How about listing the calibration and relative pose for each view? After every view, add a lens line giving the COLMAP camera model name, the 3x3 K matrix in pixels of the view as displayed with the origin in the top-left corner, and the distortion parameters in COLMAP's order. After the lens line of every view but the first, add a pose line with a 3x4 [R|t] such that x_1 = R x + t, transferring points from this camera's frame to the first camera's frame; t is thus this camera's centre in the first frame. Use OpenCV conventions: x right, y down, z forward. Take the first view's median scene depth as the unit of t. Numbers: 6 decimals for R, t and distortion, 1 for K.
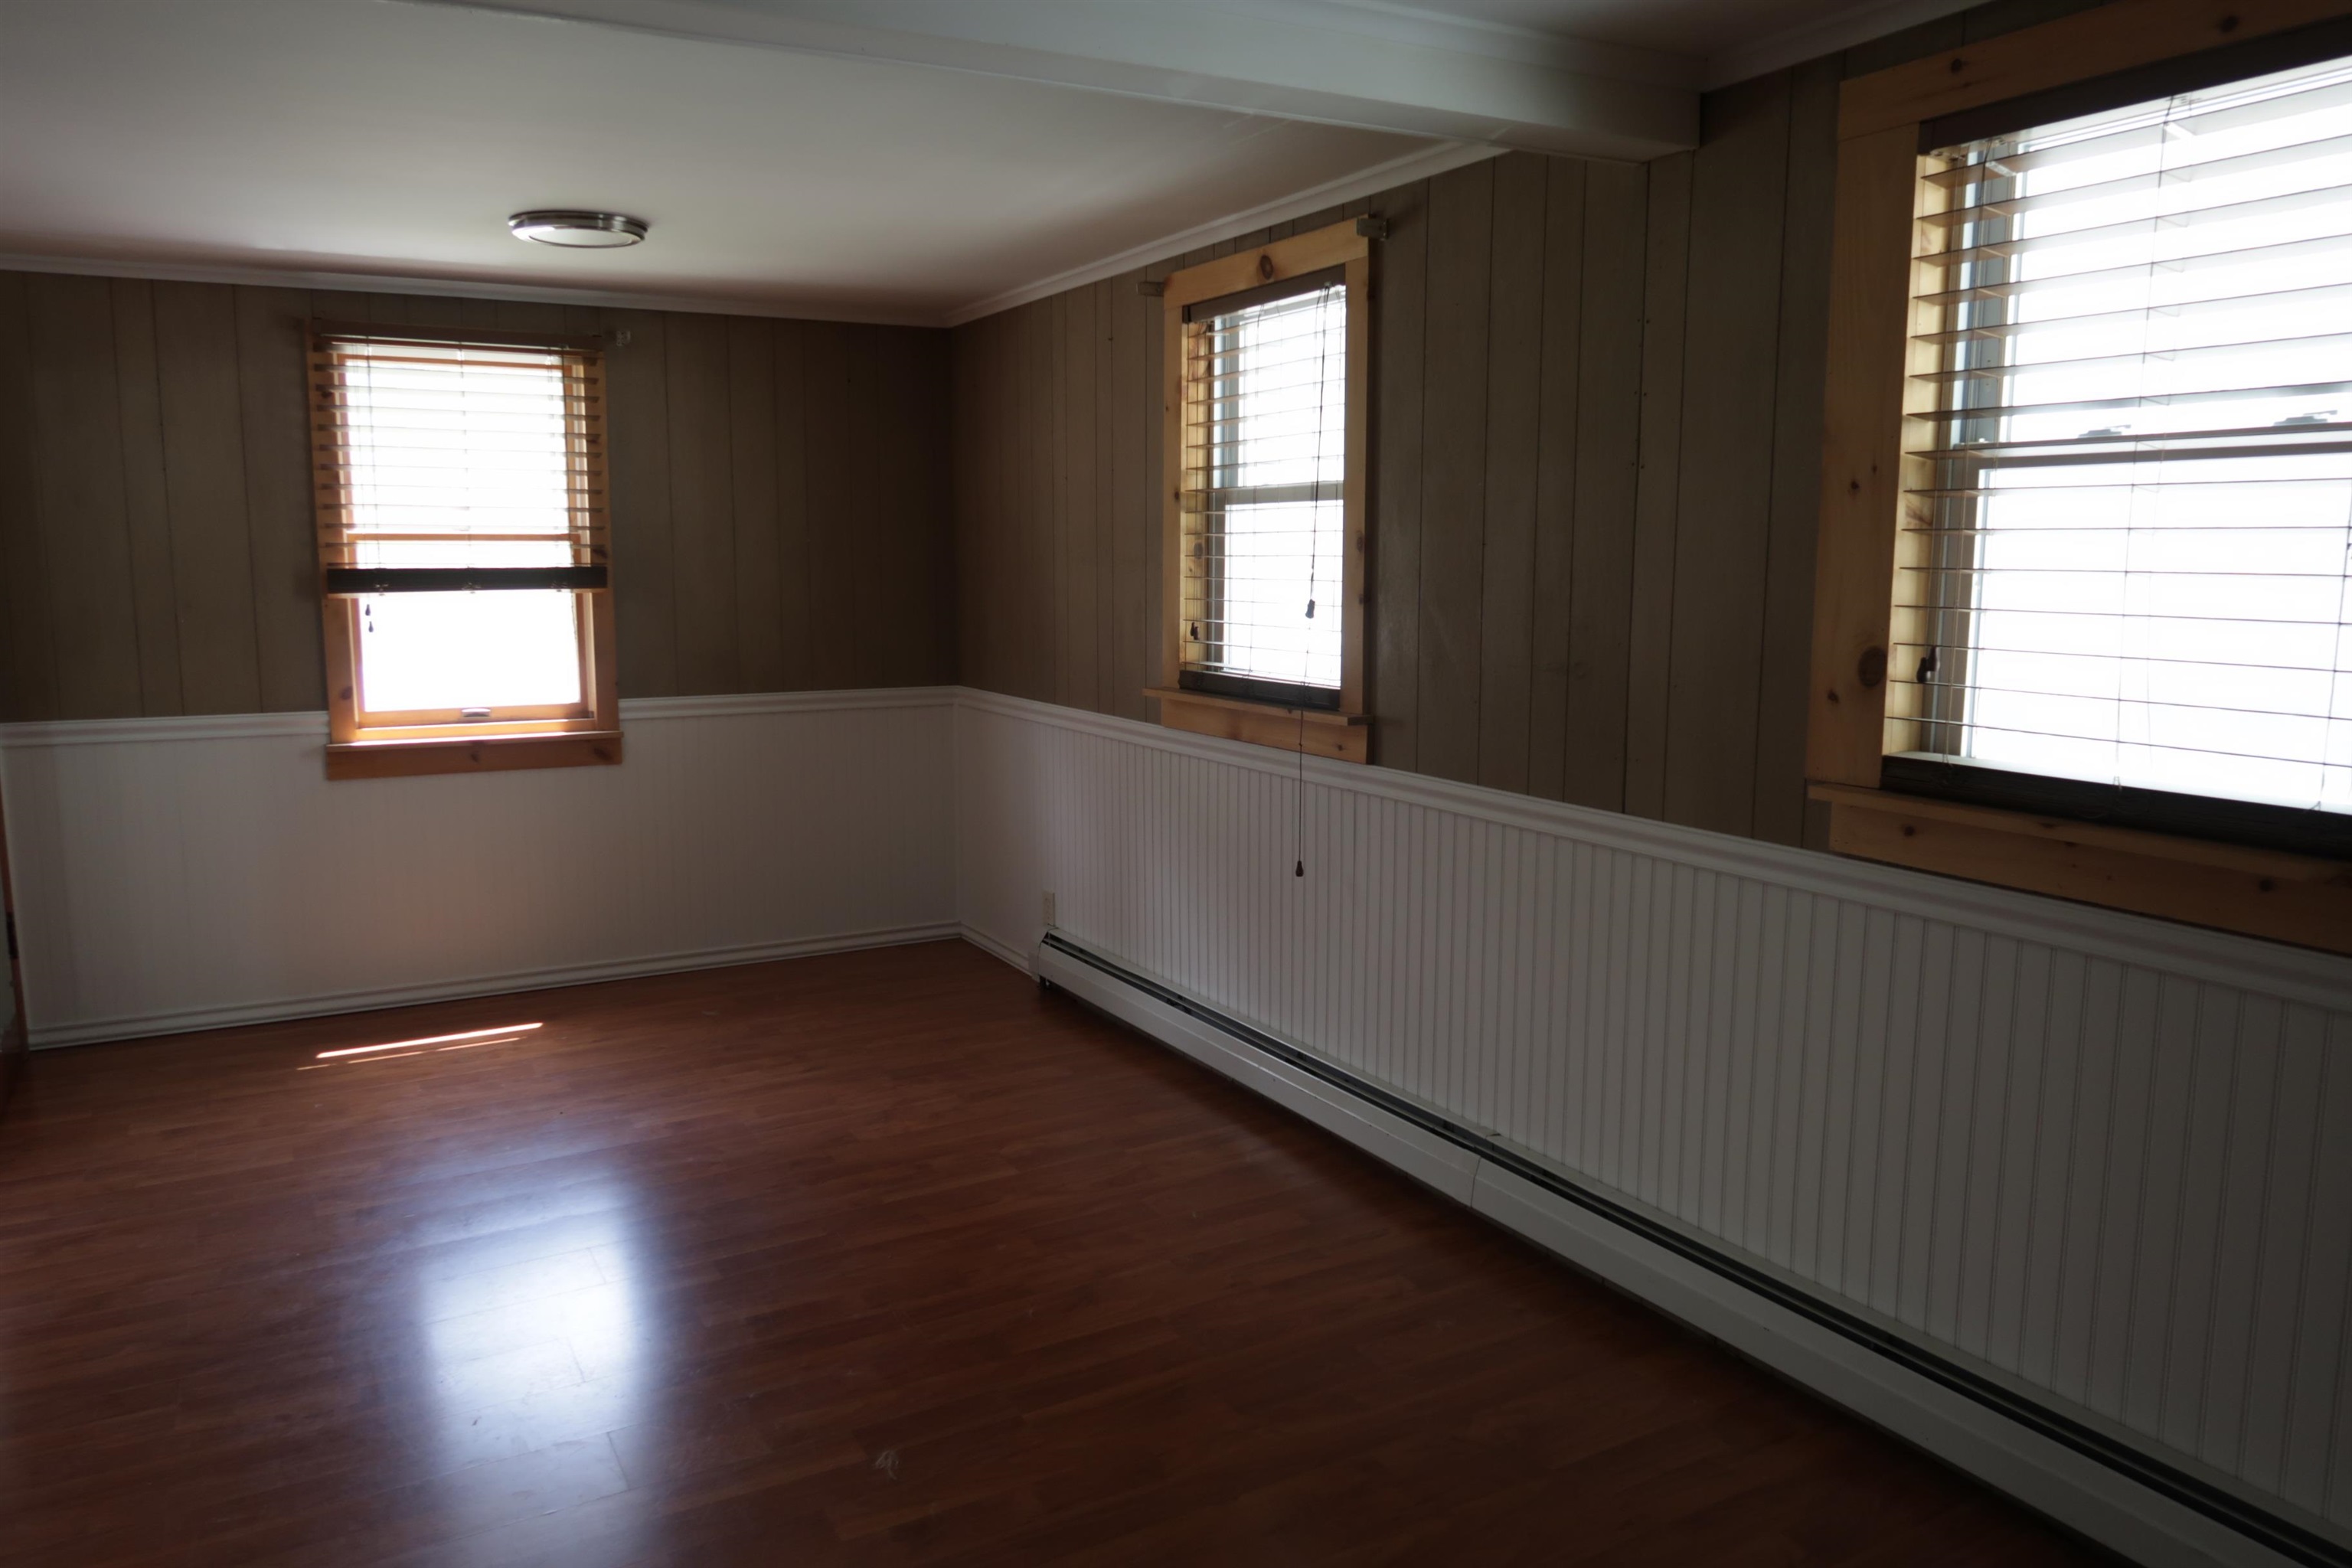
lens RADIAL K [[1612.8, 0, 1176.0], [0, 1612.8, 784.0], [0, 0, 1]] dist [-0.039399, 0.009464]
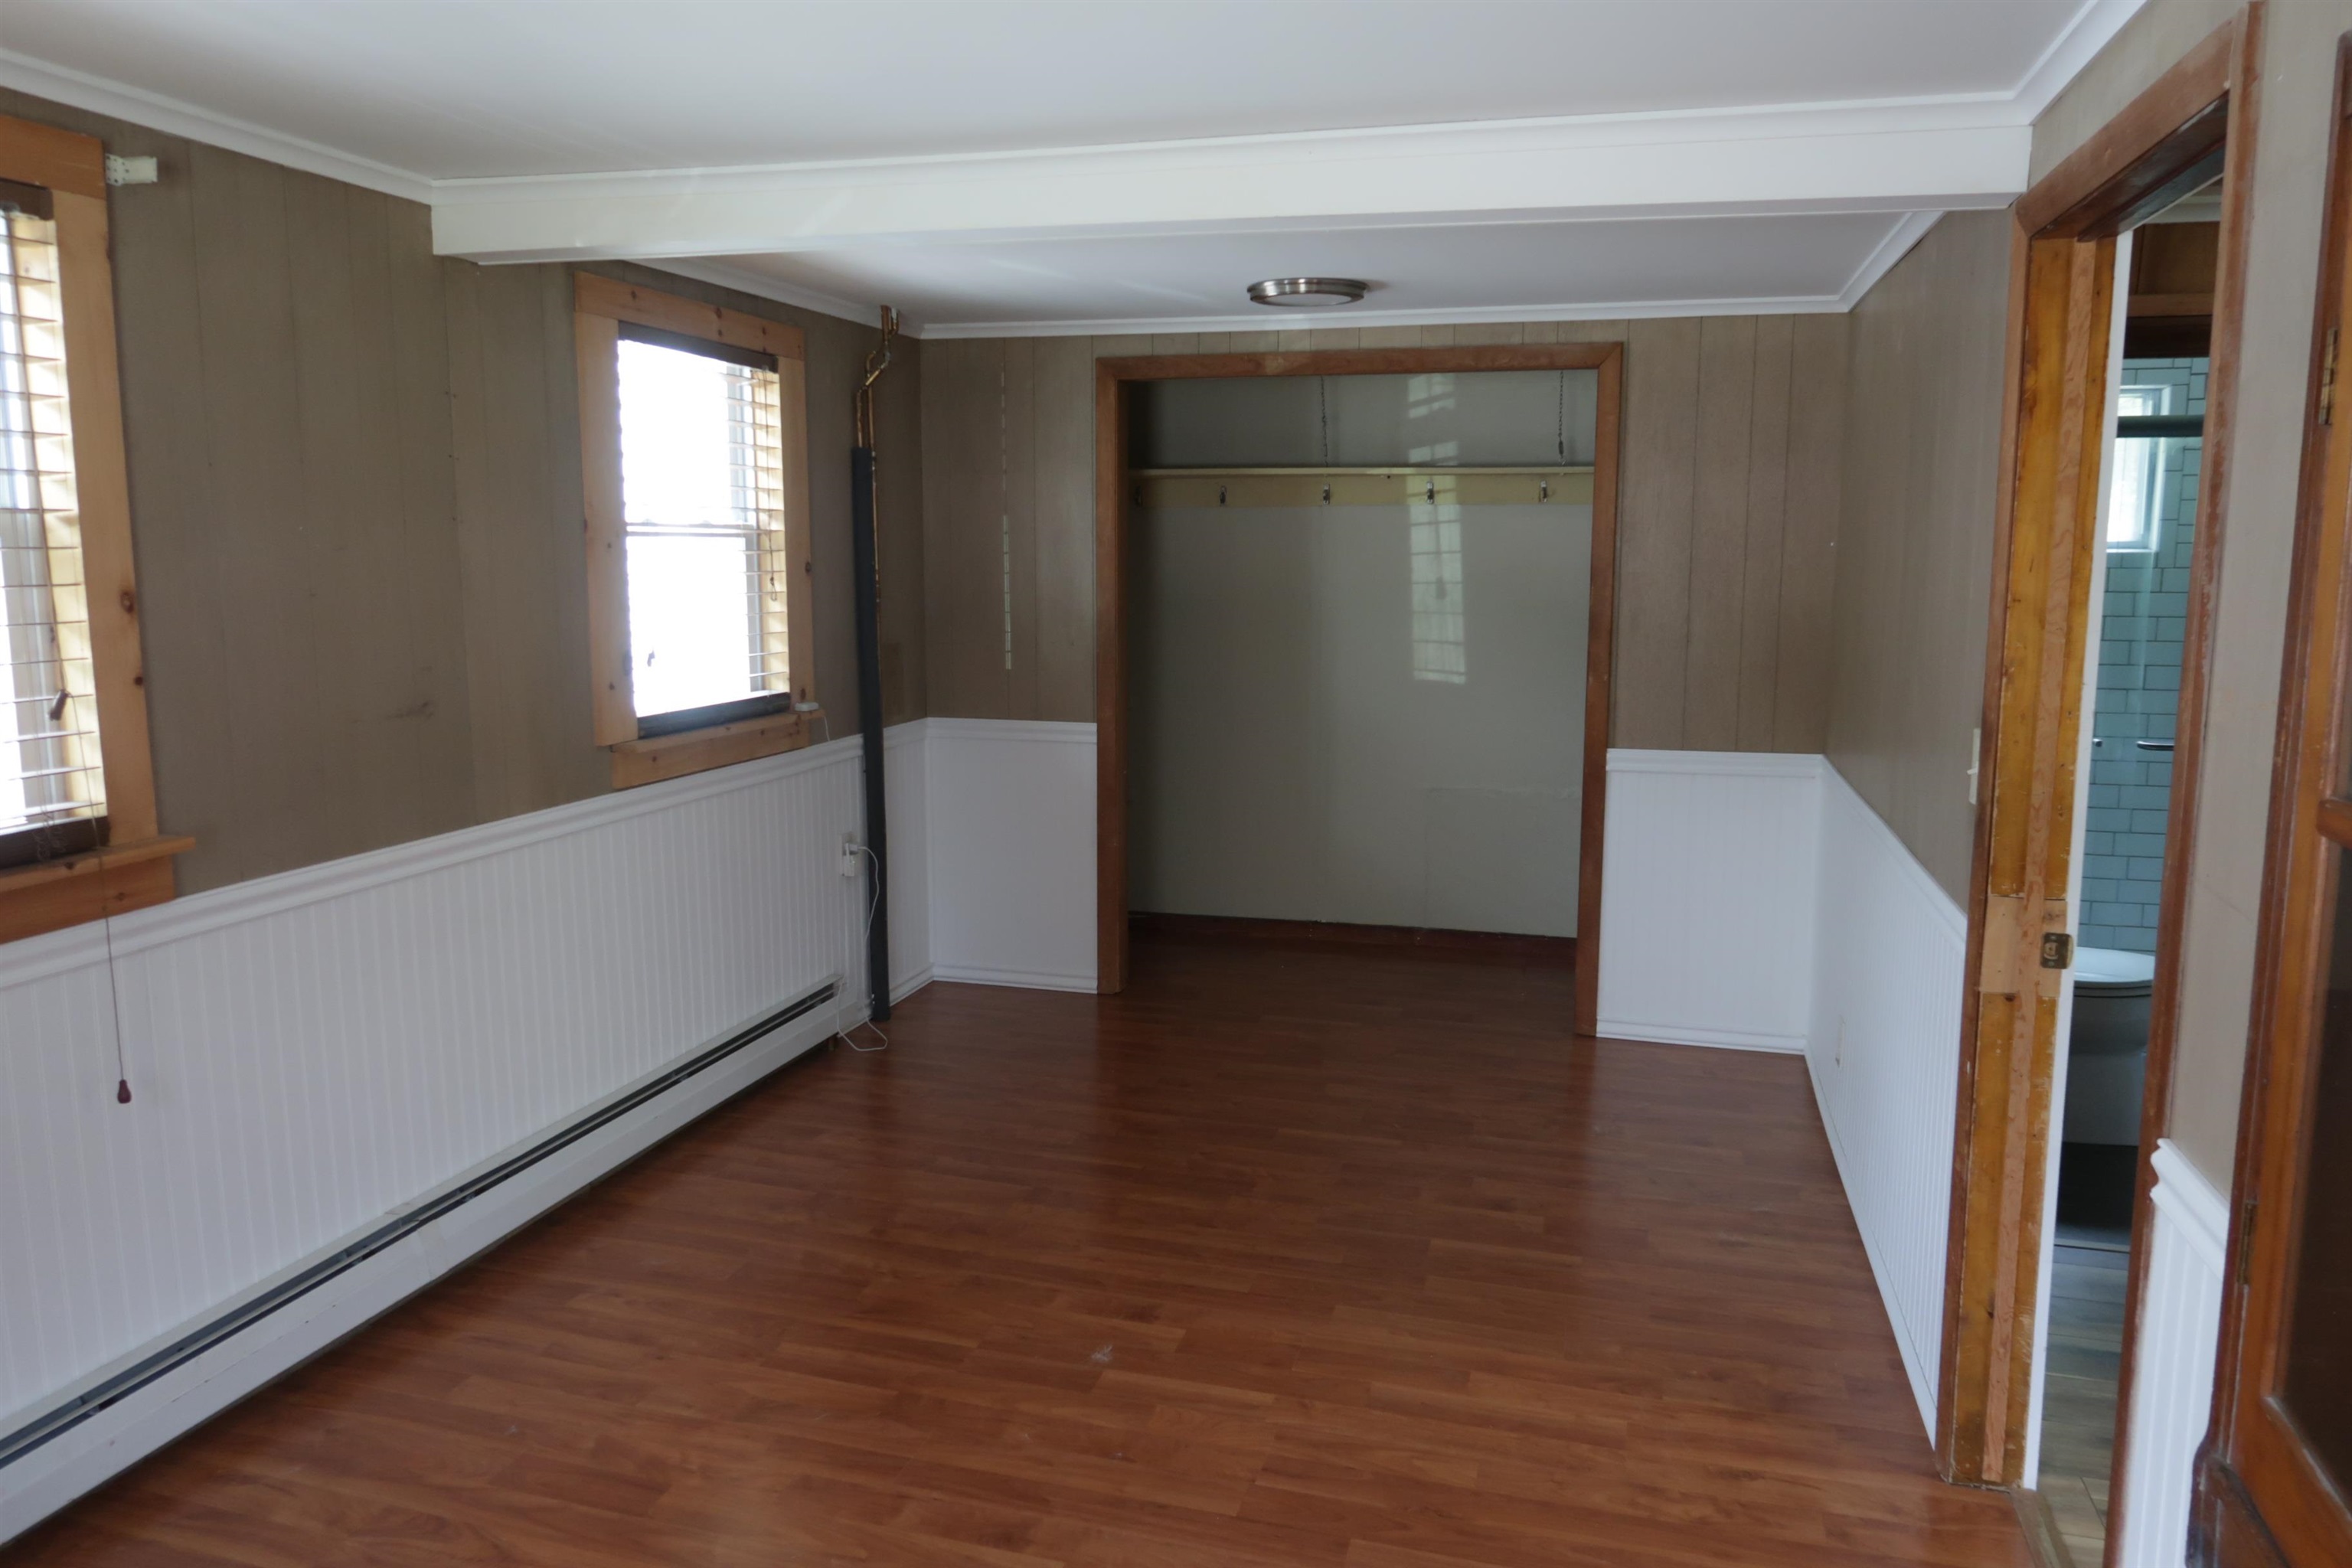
lens RADIAL K [[1612.8, 0, 1176.0], [0, 1612.8, 784.0], [0, 0, 1]] dist [-0.039399, 0.009464]
pose [[-0.707323, -0.103914, 0.699211, -1.010126], [0.098201, 0.965101, 0.242771, -0.277539], [-0.700036, 0.240381, -0.672433, 1.654796]]
